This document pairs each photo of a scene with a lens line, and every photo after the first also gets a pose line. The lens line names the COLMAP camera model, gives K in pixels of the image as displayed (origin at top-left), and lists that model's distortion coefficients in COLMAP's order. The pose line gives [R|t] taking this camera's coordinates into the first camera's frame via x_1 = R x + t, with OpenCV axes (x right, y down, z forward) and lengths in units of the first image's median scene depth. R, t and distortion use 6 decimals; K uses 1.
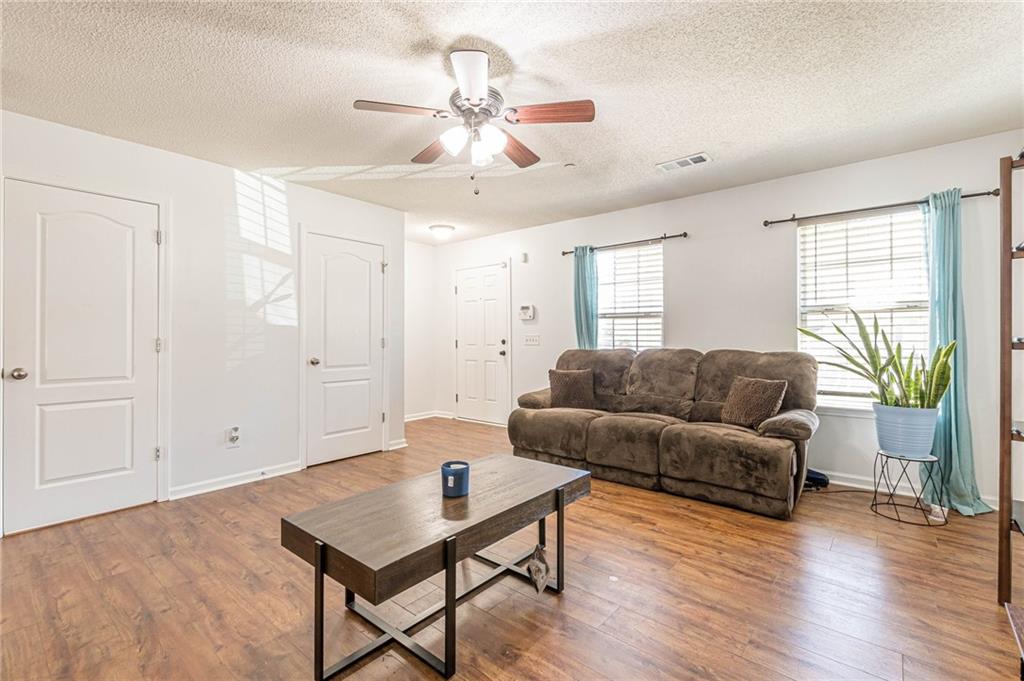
lens RADIAL K [[450.8, 0, 504.6], [0, 450.8, 328.9], [0, 0, 1]] dist [0.013177, -0.005480]
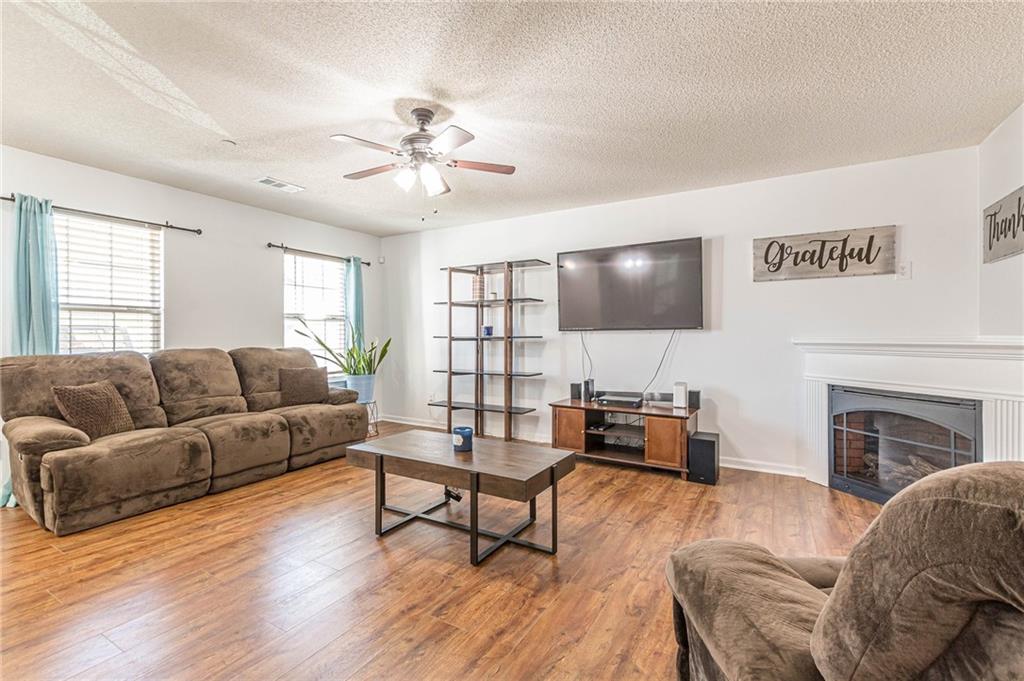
lens RADIAL K [[450.8, 0, 505.4], [0, 450.8, 337.4], [0, 0, 1]] dist [0.013177, -0.005480]
pose [[-0.163763, -0.007184, 0.986474, -0.841969], [-0.025342, 0.999674, 0.003073, 0.000207], [-0.986174, -0.024496, -0.163891, 0.622836]]
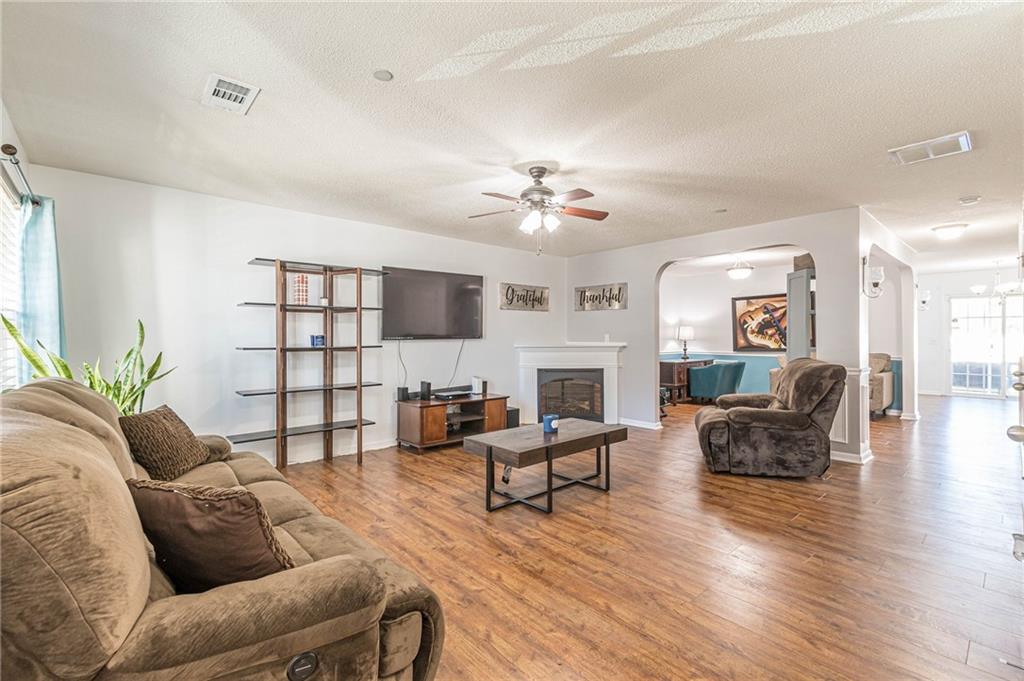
lens RADIAL K [[450.8, 0, 510.6], [0, 450.8, 341.7], [0, 0, 1]] dist [0.013177, -0.005480]
pose [[-0.990435, -0.005646, 0.137863, -0.122175], [-0.007315, 0.999906, -0.011604, -0.000228], [-0.137784, -0.012501, -0.990383, 1.611907]]
